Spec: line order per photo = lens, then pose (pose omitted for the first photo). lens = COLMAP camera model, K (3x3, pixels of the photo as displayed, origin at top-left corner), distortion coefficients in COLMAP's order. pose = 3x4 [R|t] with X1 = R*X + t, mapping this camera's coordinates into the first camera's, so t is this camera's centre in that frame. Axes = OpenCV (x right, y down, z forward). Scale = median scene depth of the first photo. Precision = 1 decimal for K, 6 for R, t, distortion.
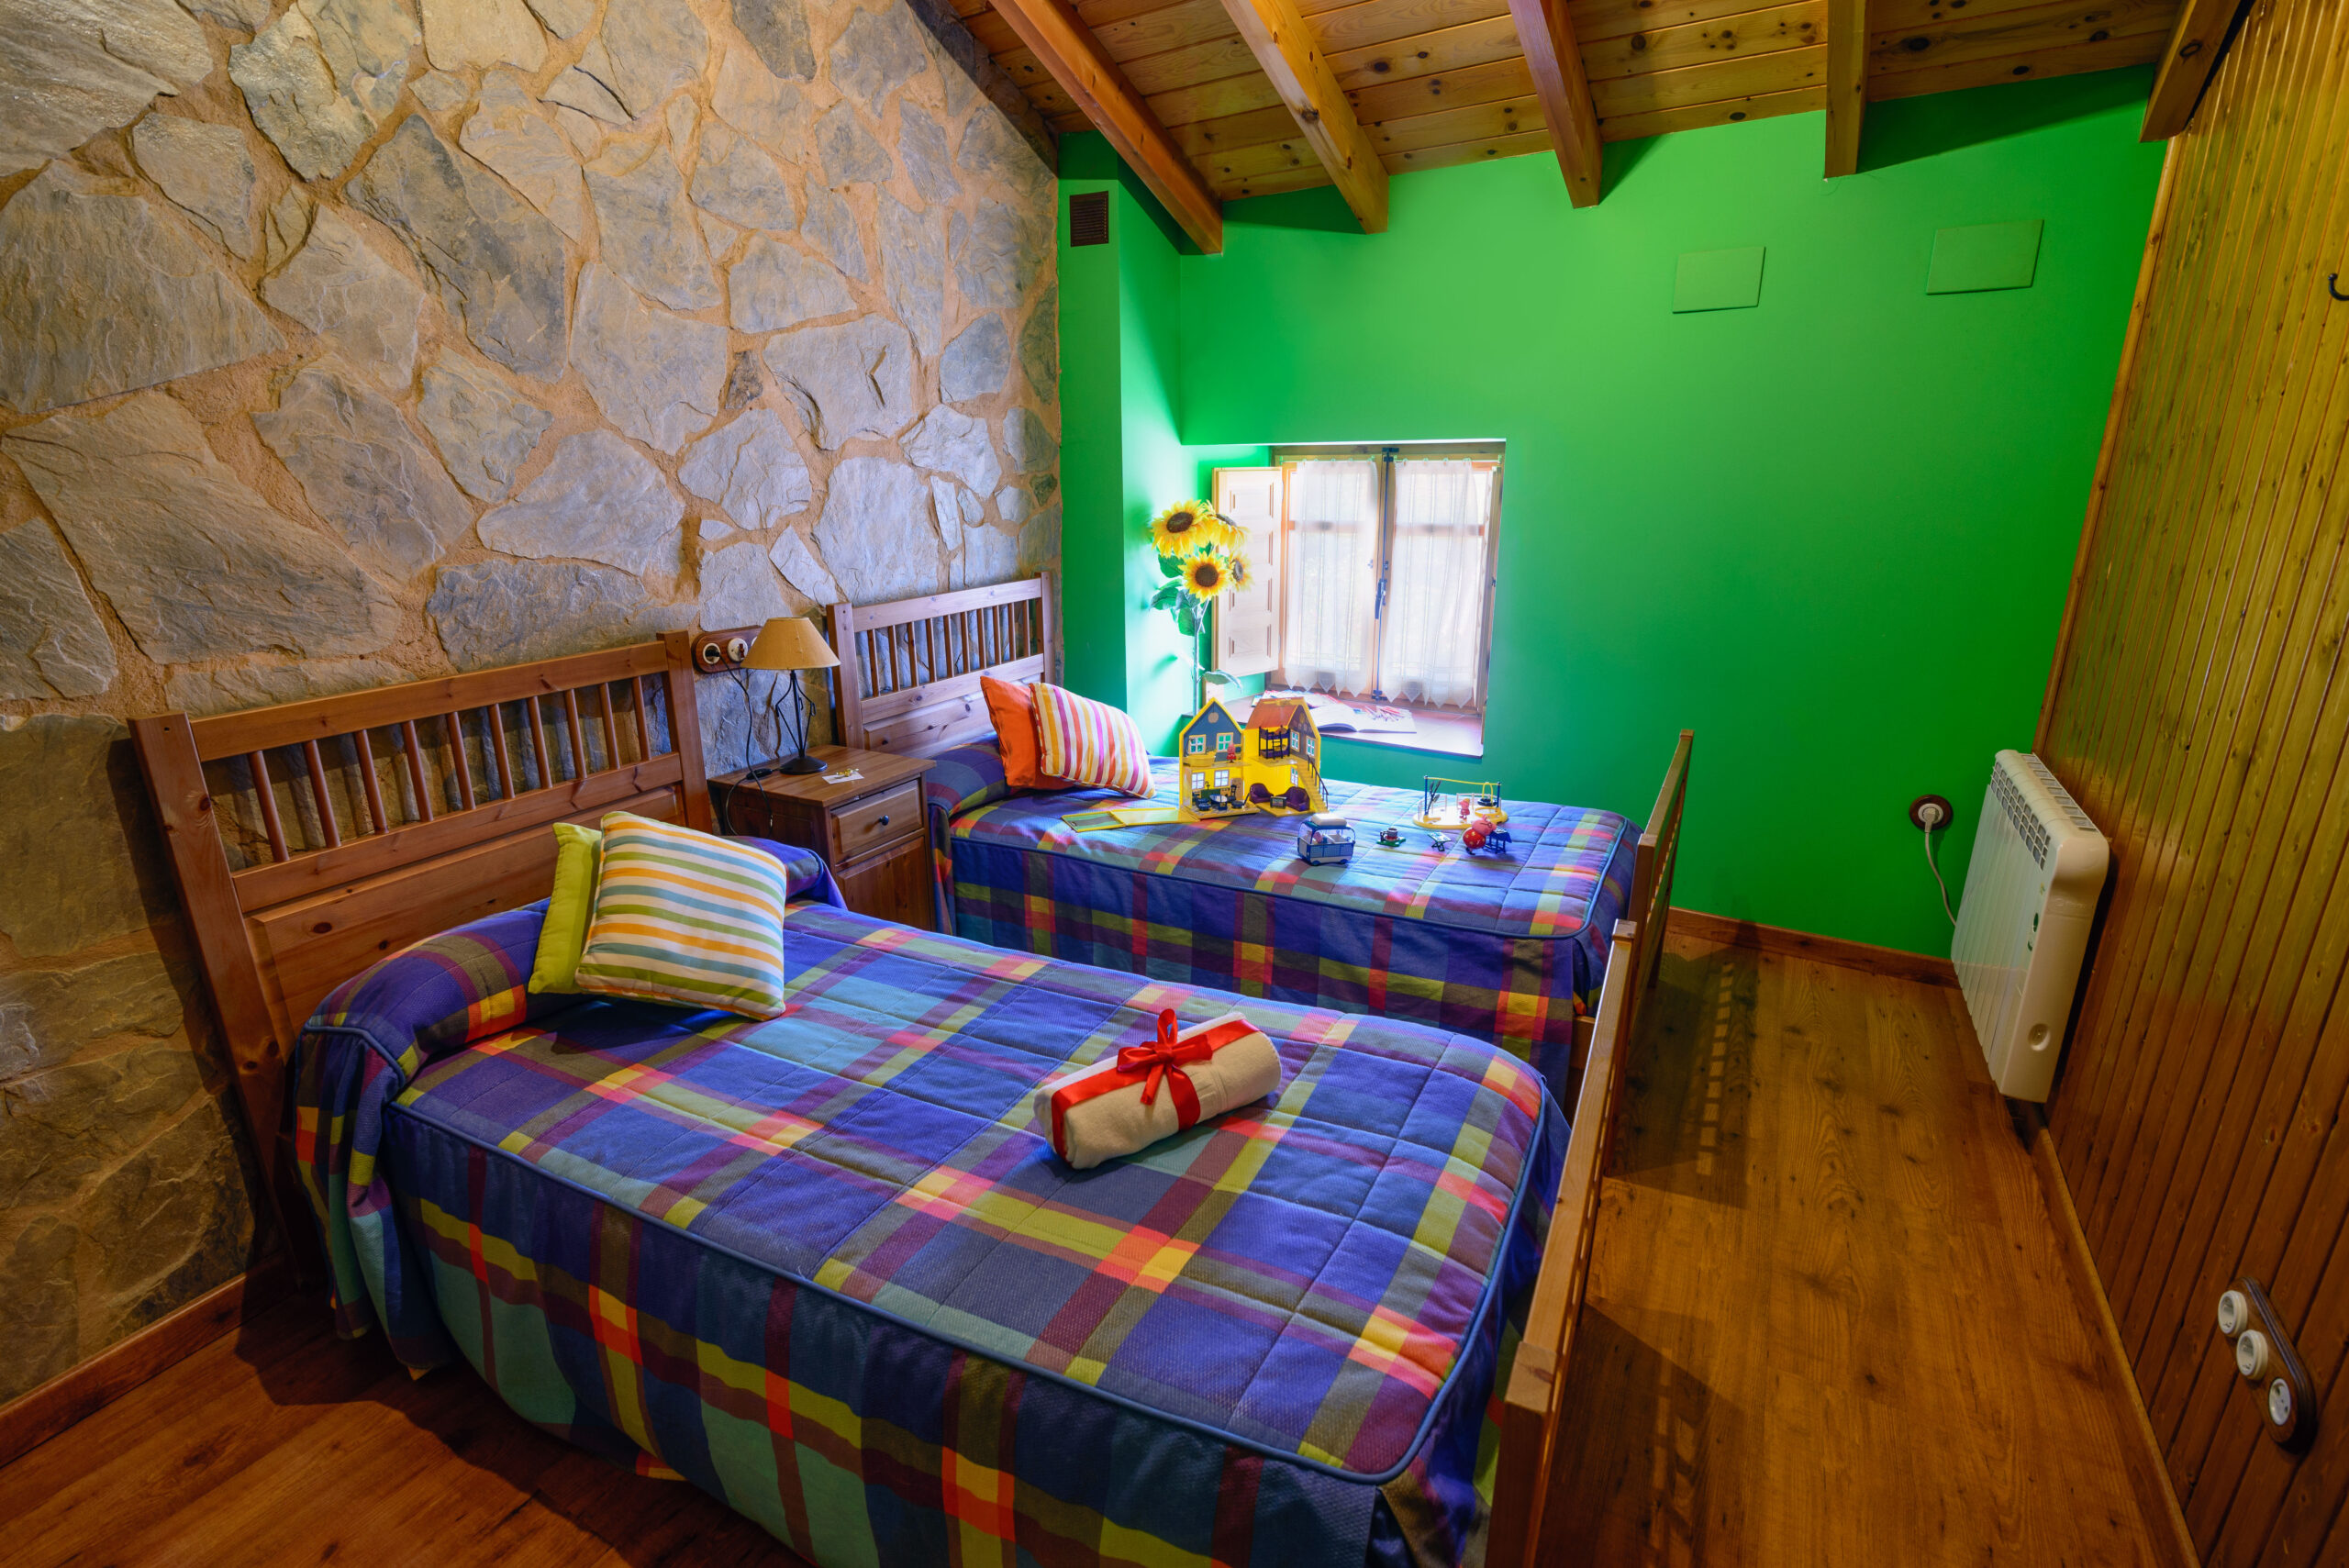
lens RADIAL K [[1068.8, 0, 1166.4], [0, 1068.8, 794.8], [0, 0, 1]] dist [-0.019883, 0.000962]
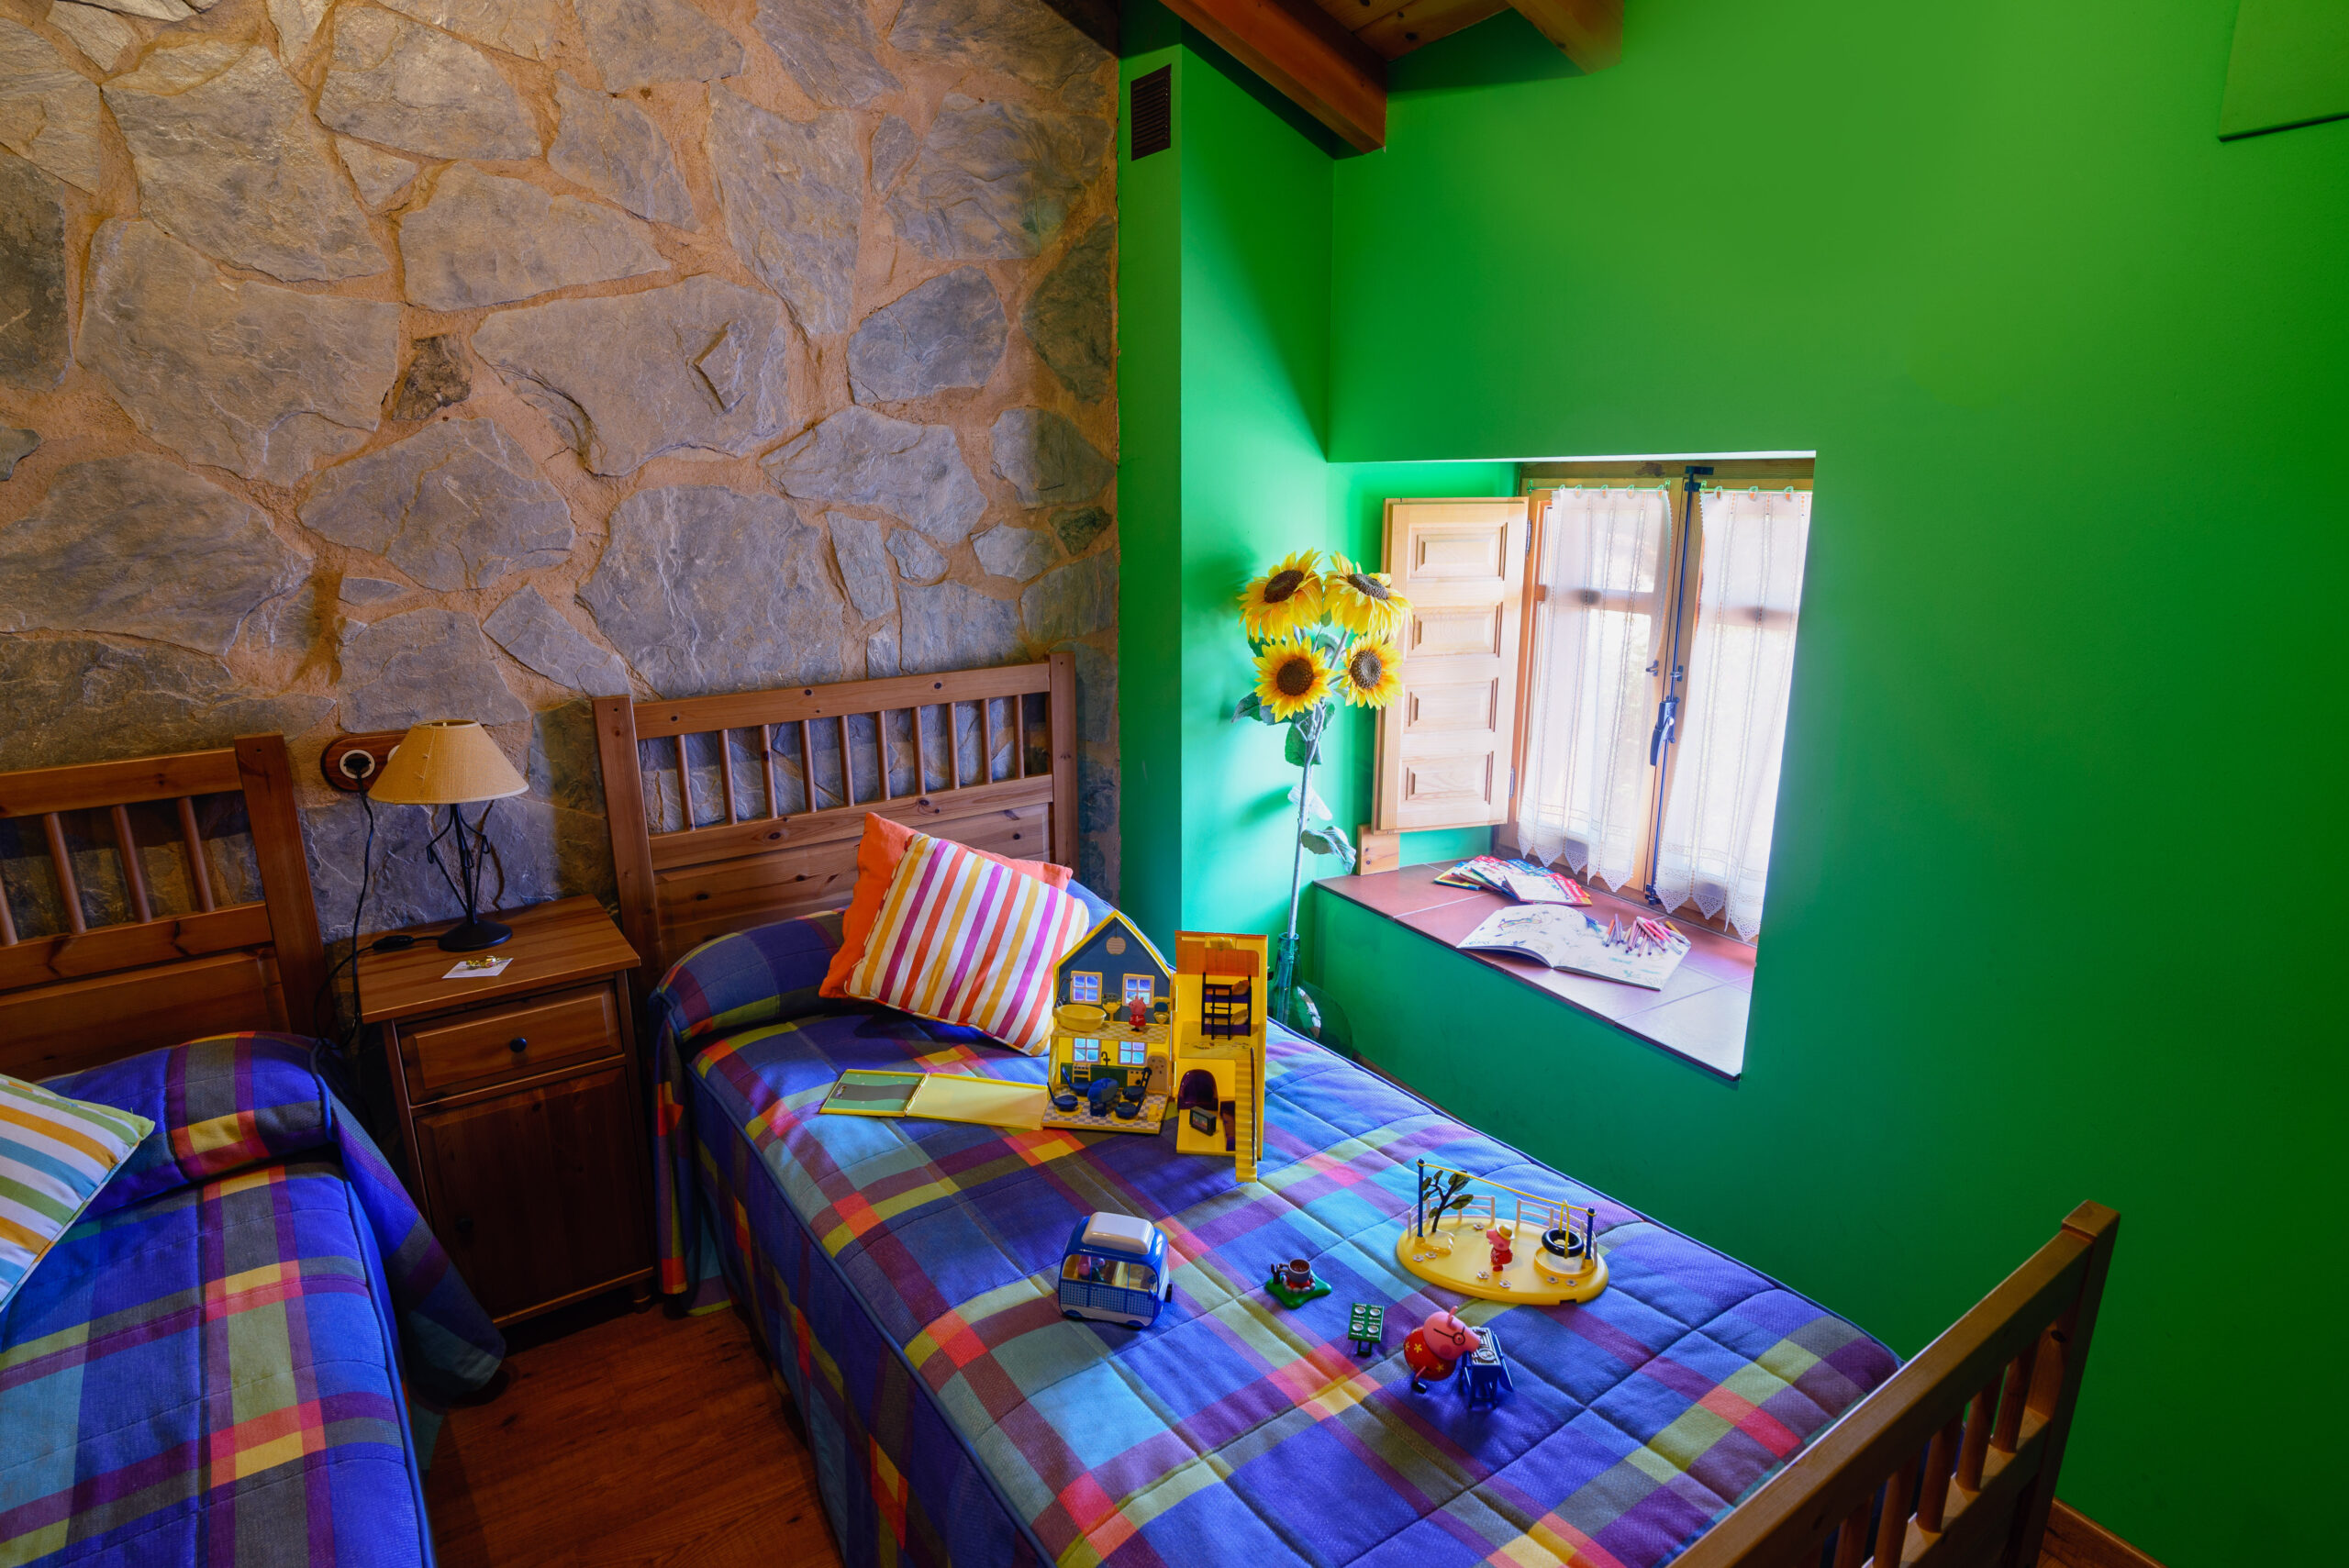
lens RADIAL K [[1198.6, 0, 1178.1], [0, 1198.6, 799.6], [0, 0, 1]] dist [-0.022803, 0.000622]
pose [[0.895610, 0.116787, -0.429235, 0.332776], [-0.133171, 0.991059, -0.008218, -0.146454], [0.424438, 0.064522, 0.903155, 0.436987]]
